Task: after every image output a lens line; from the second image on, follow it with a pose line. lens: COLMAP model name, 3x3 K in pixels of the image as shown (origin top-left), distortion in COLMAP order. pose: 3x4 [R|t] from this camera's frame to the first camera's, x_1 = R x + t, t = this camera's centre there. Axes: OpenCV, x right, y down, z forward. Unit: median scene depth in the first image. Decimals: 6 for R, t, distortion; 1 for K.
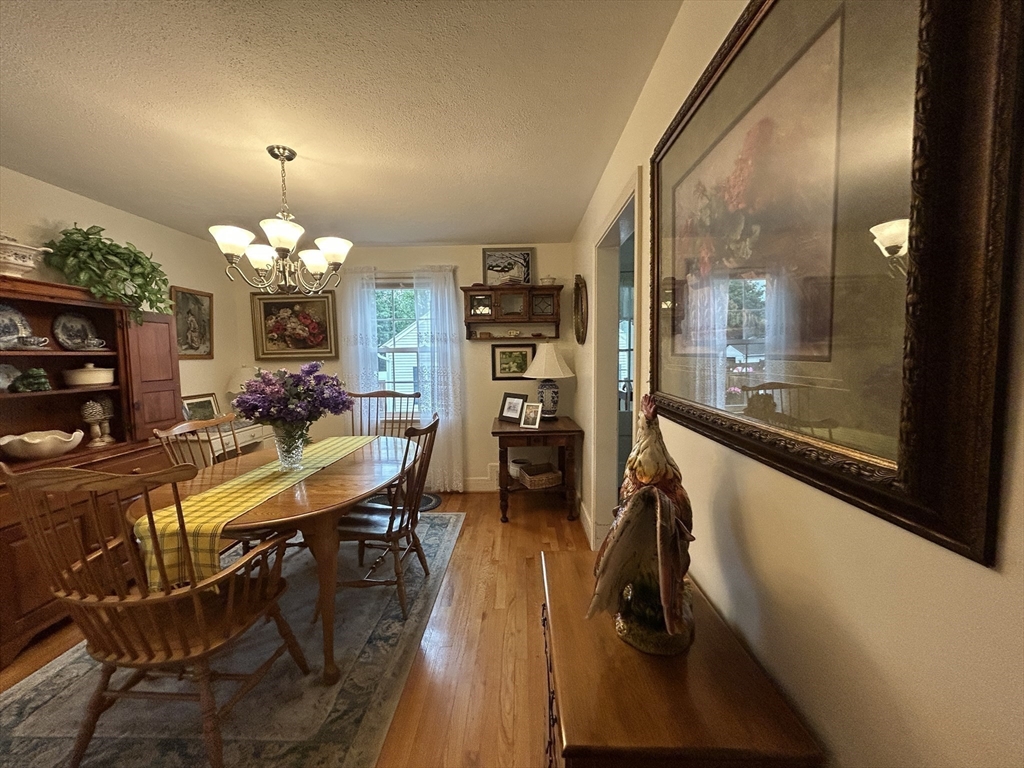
lens RADIAL K [[410.4, 0, 505.8], [0, 410.4, 388.0], [0, 0, 1]] dist [-0.001570, 0.000269]
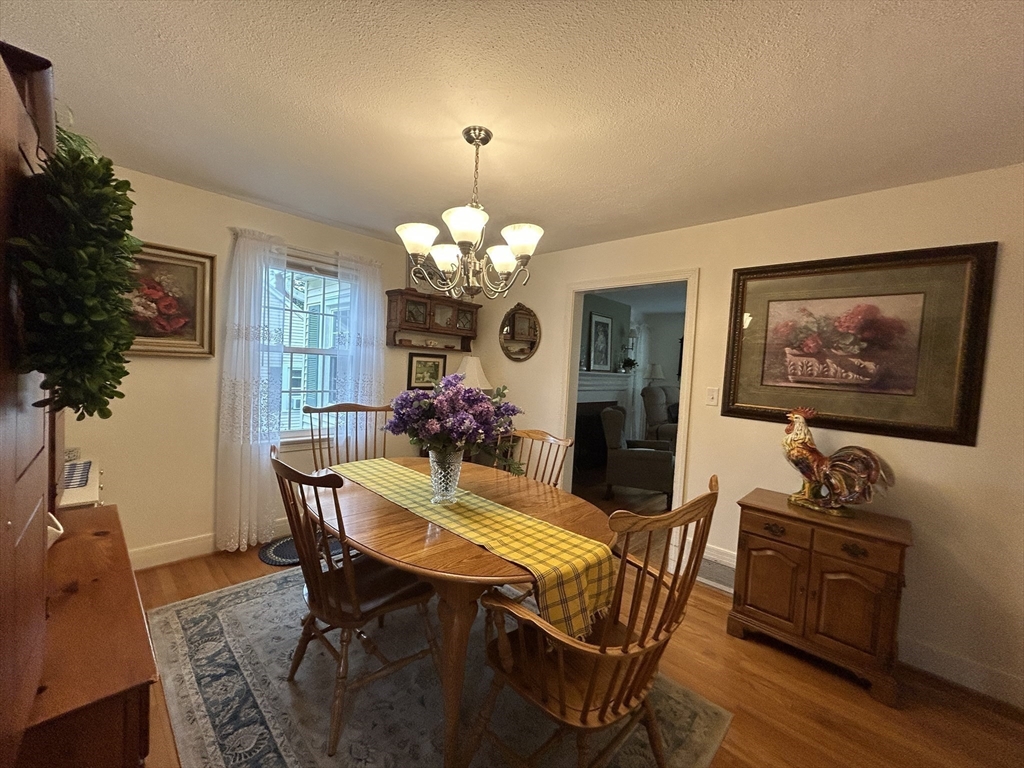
lens RADIAL K [[410.4, 0, 502.4], [0, 410.4, 386.5], [0, 0, 1]] dist [-0.001570, 0.000269]
pose [[0.670319, 0.013431, 0.741952, -0.617230], [-0.003604, 0.999883, -0.014844, -0.013650], [-0.742065, 0.007276, 0.670289, 0.202658]]
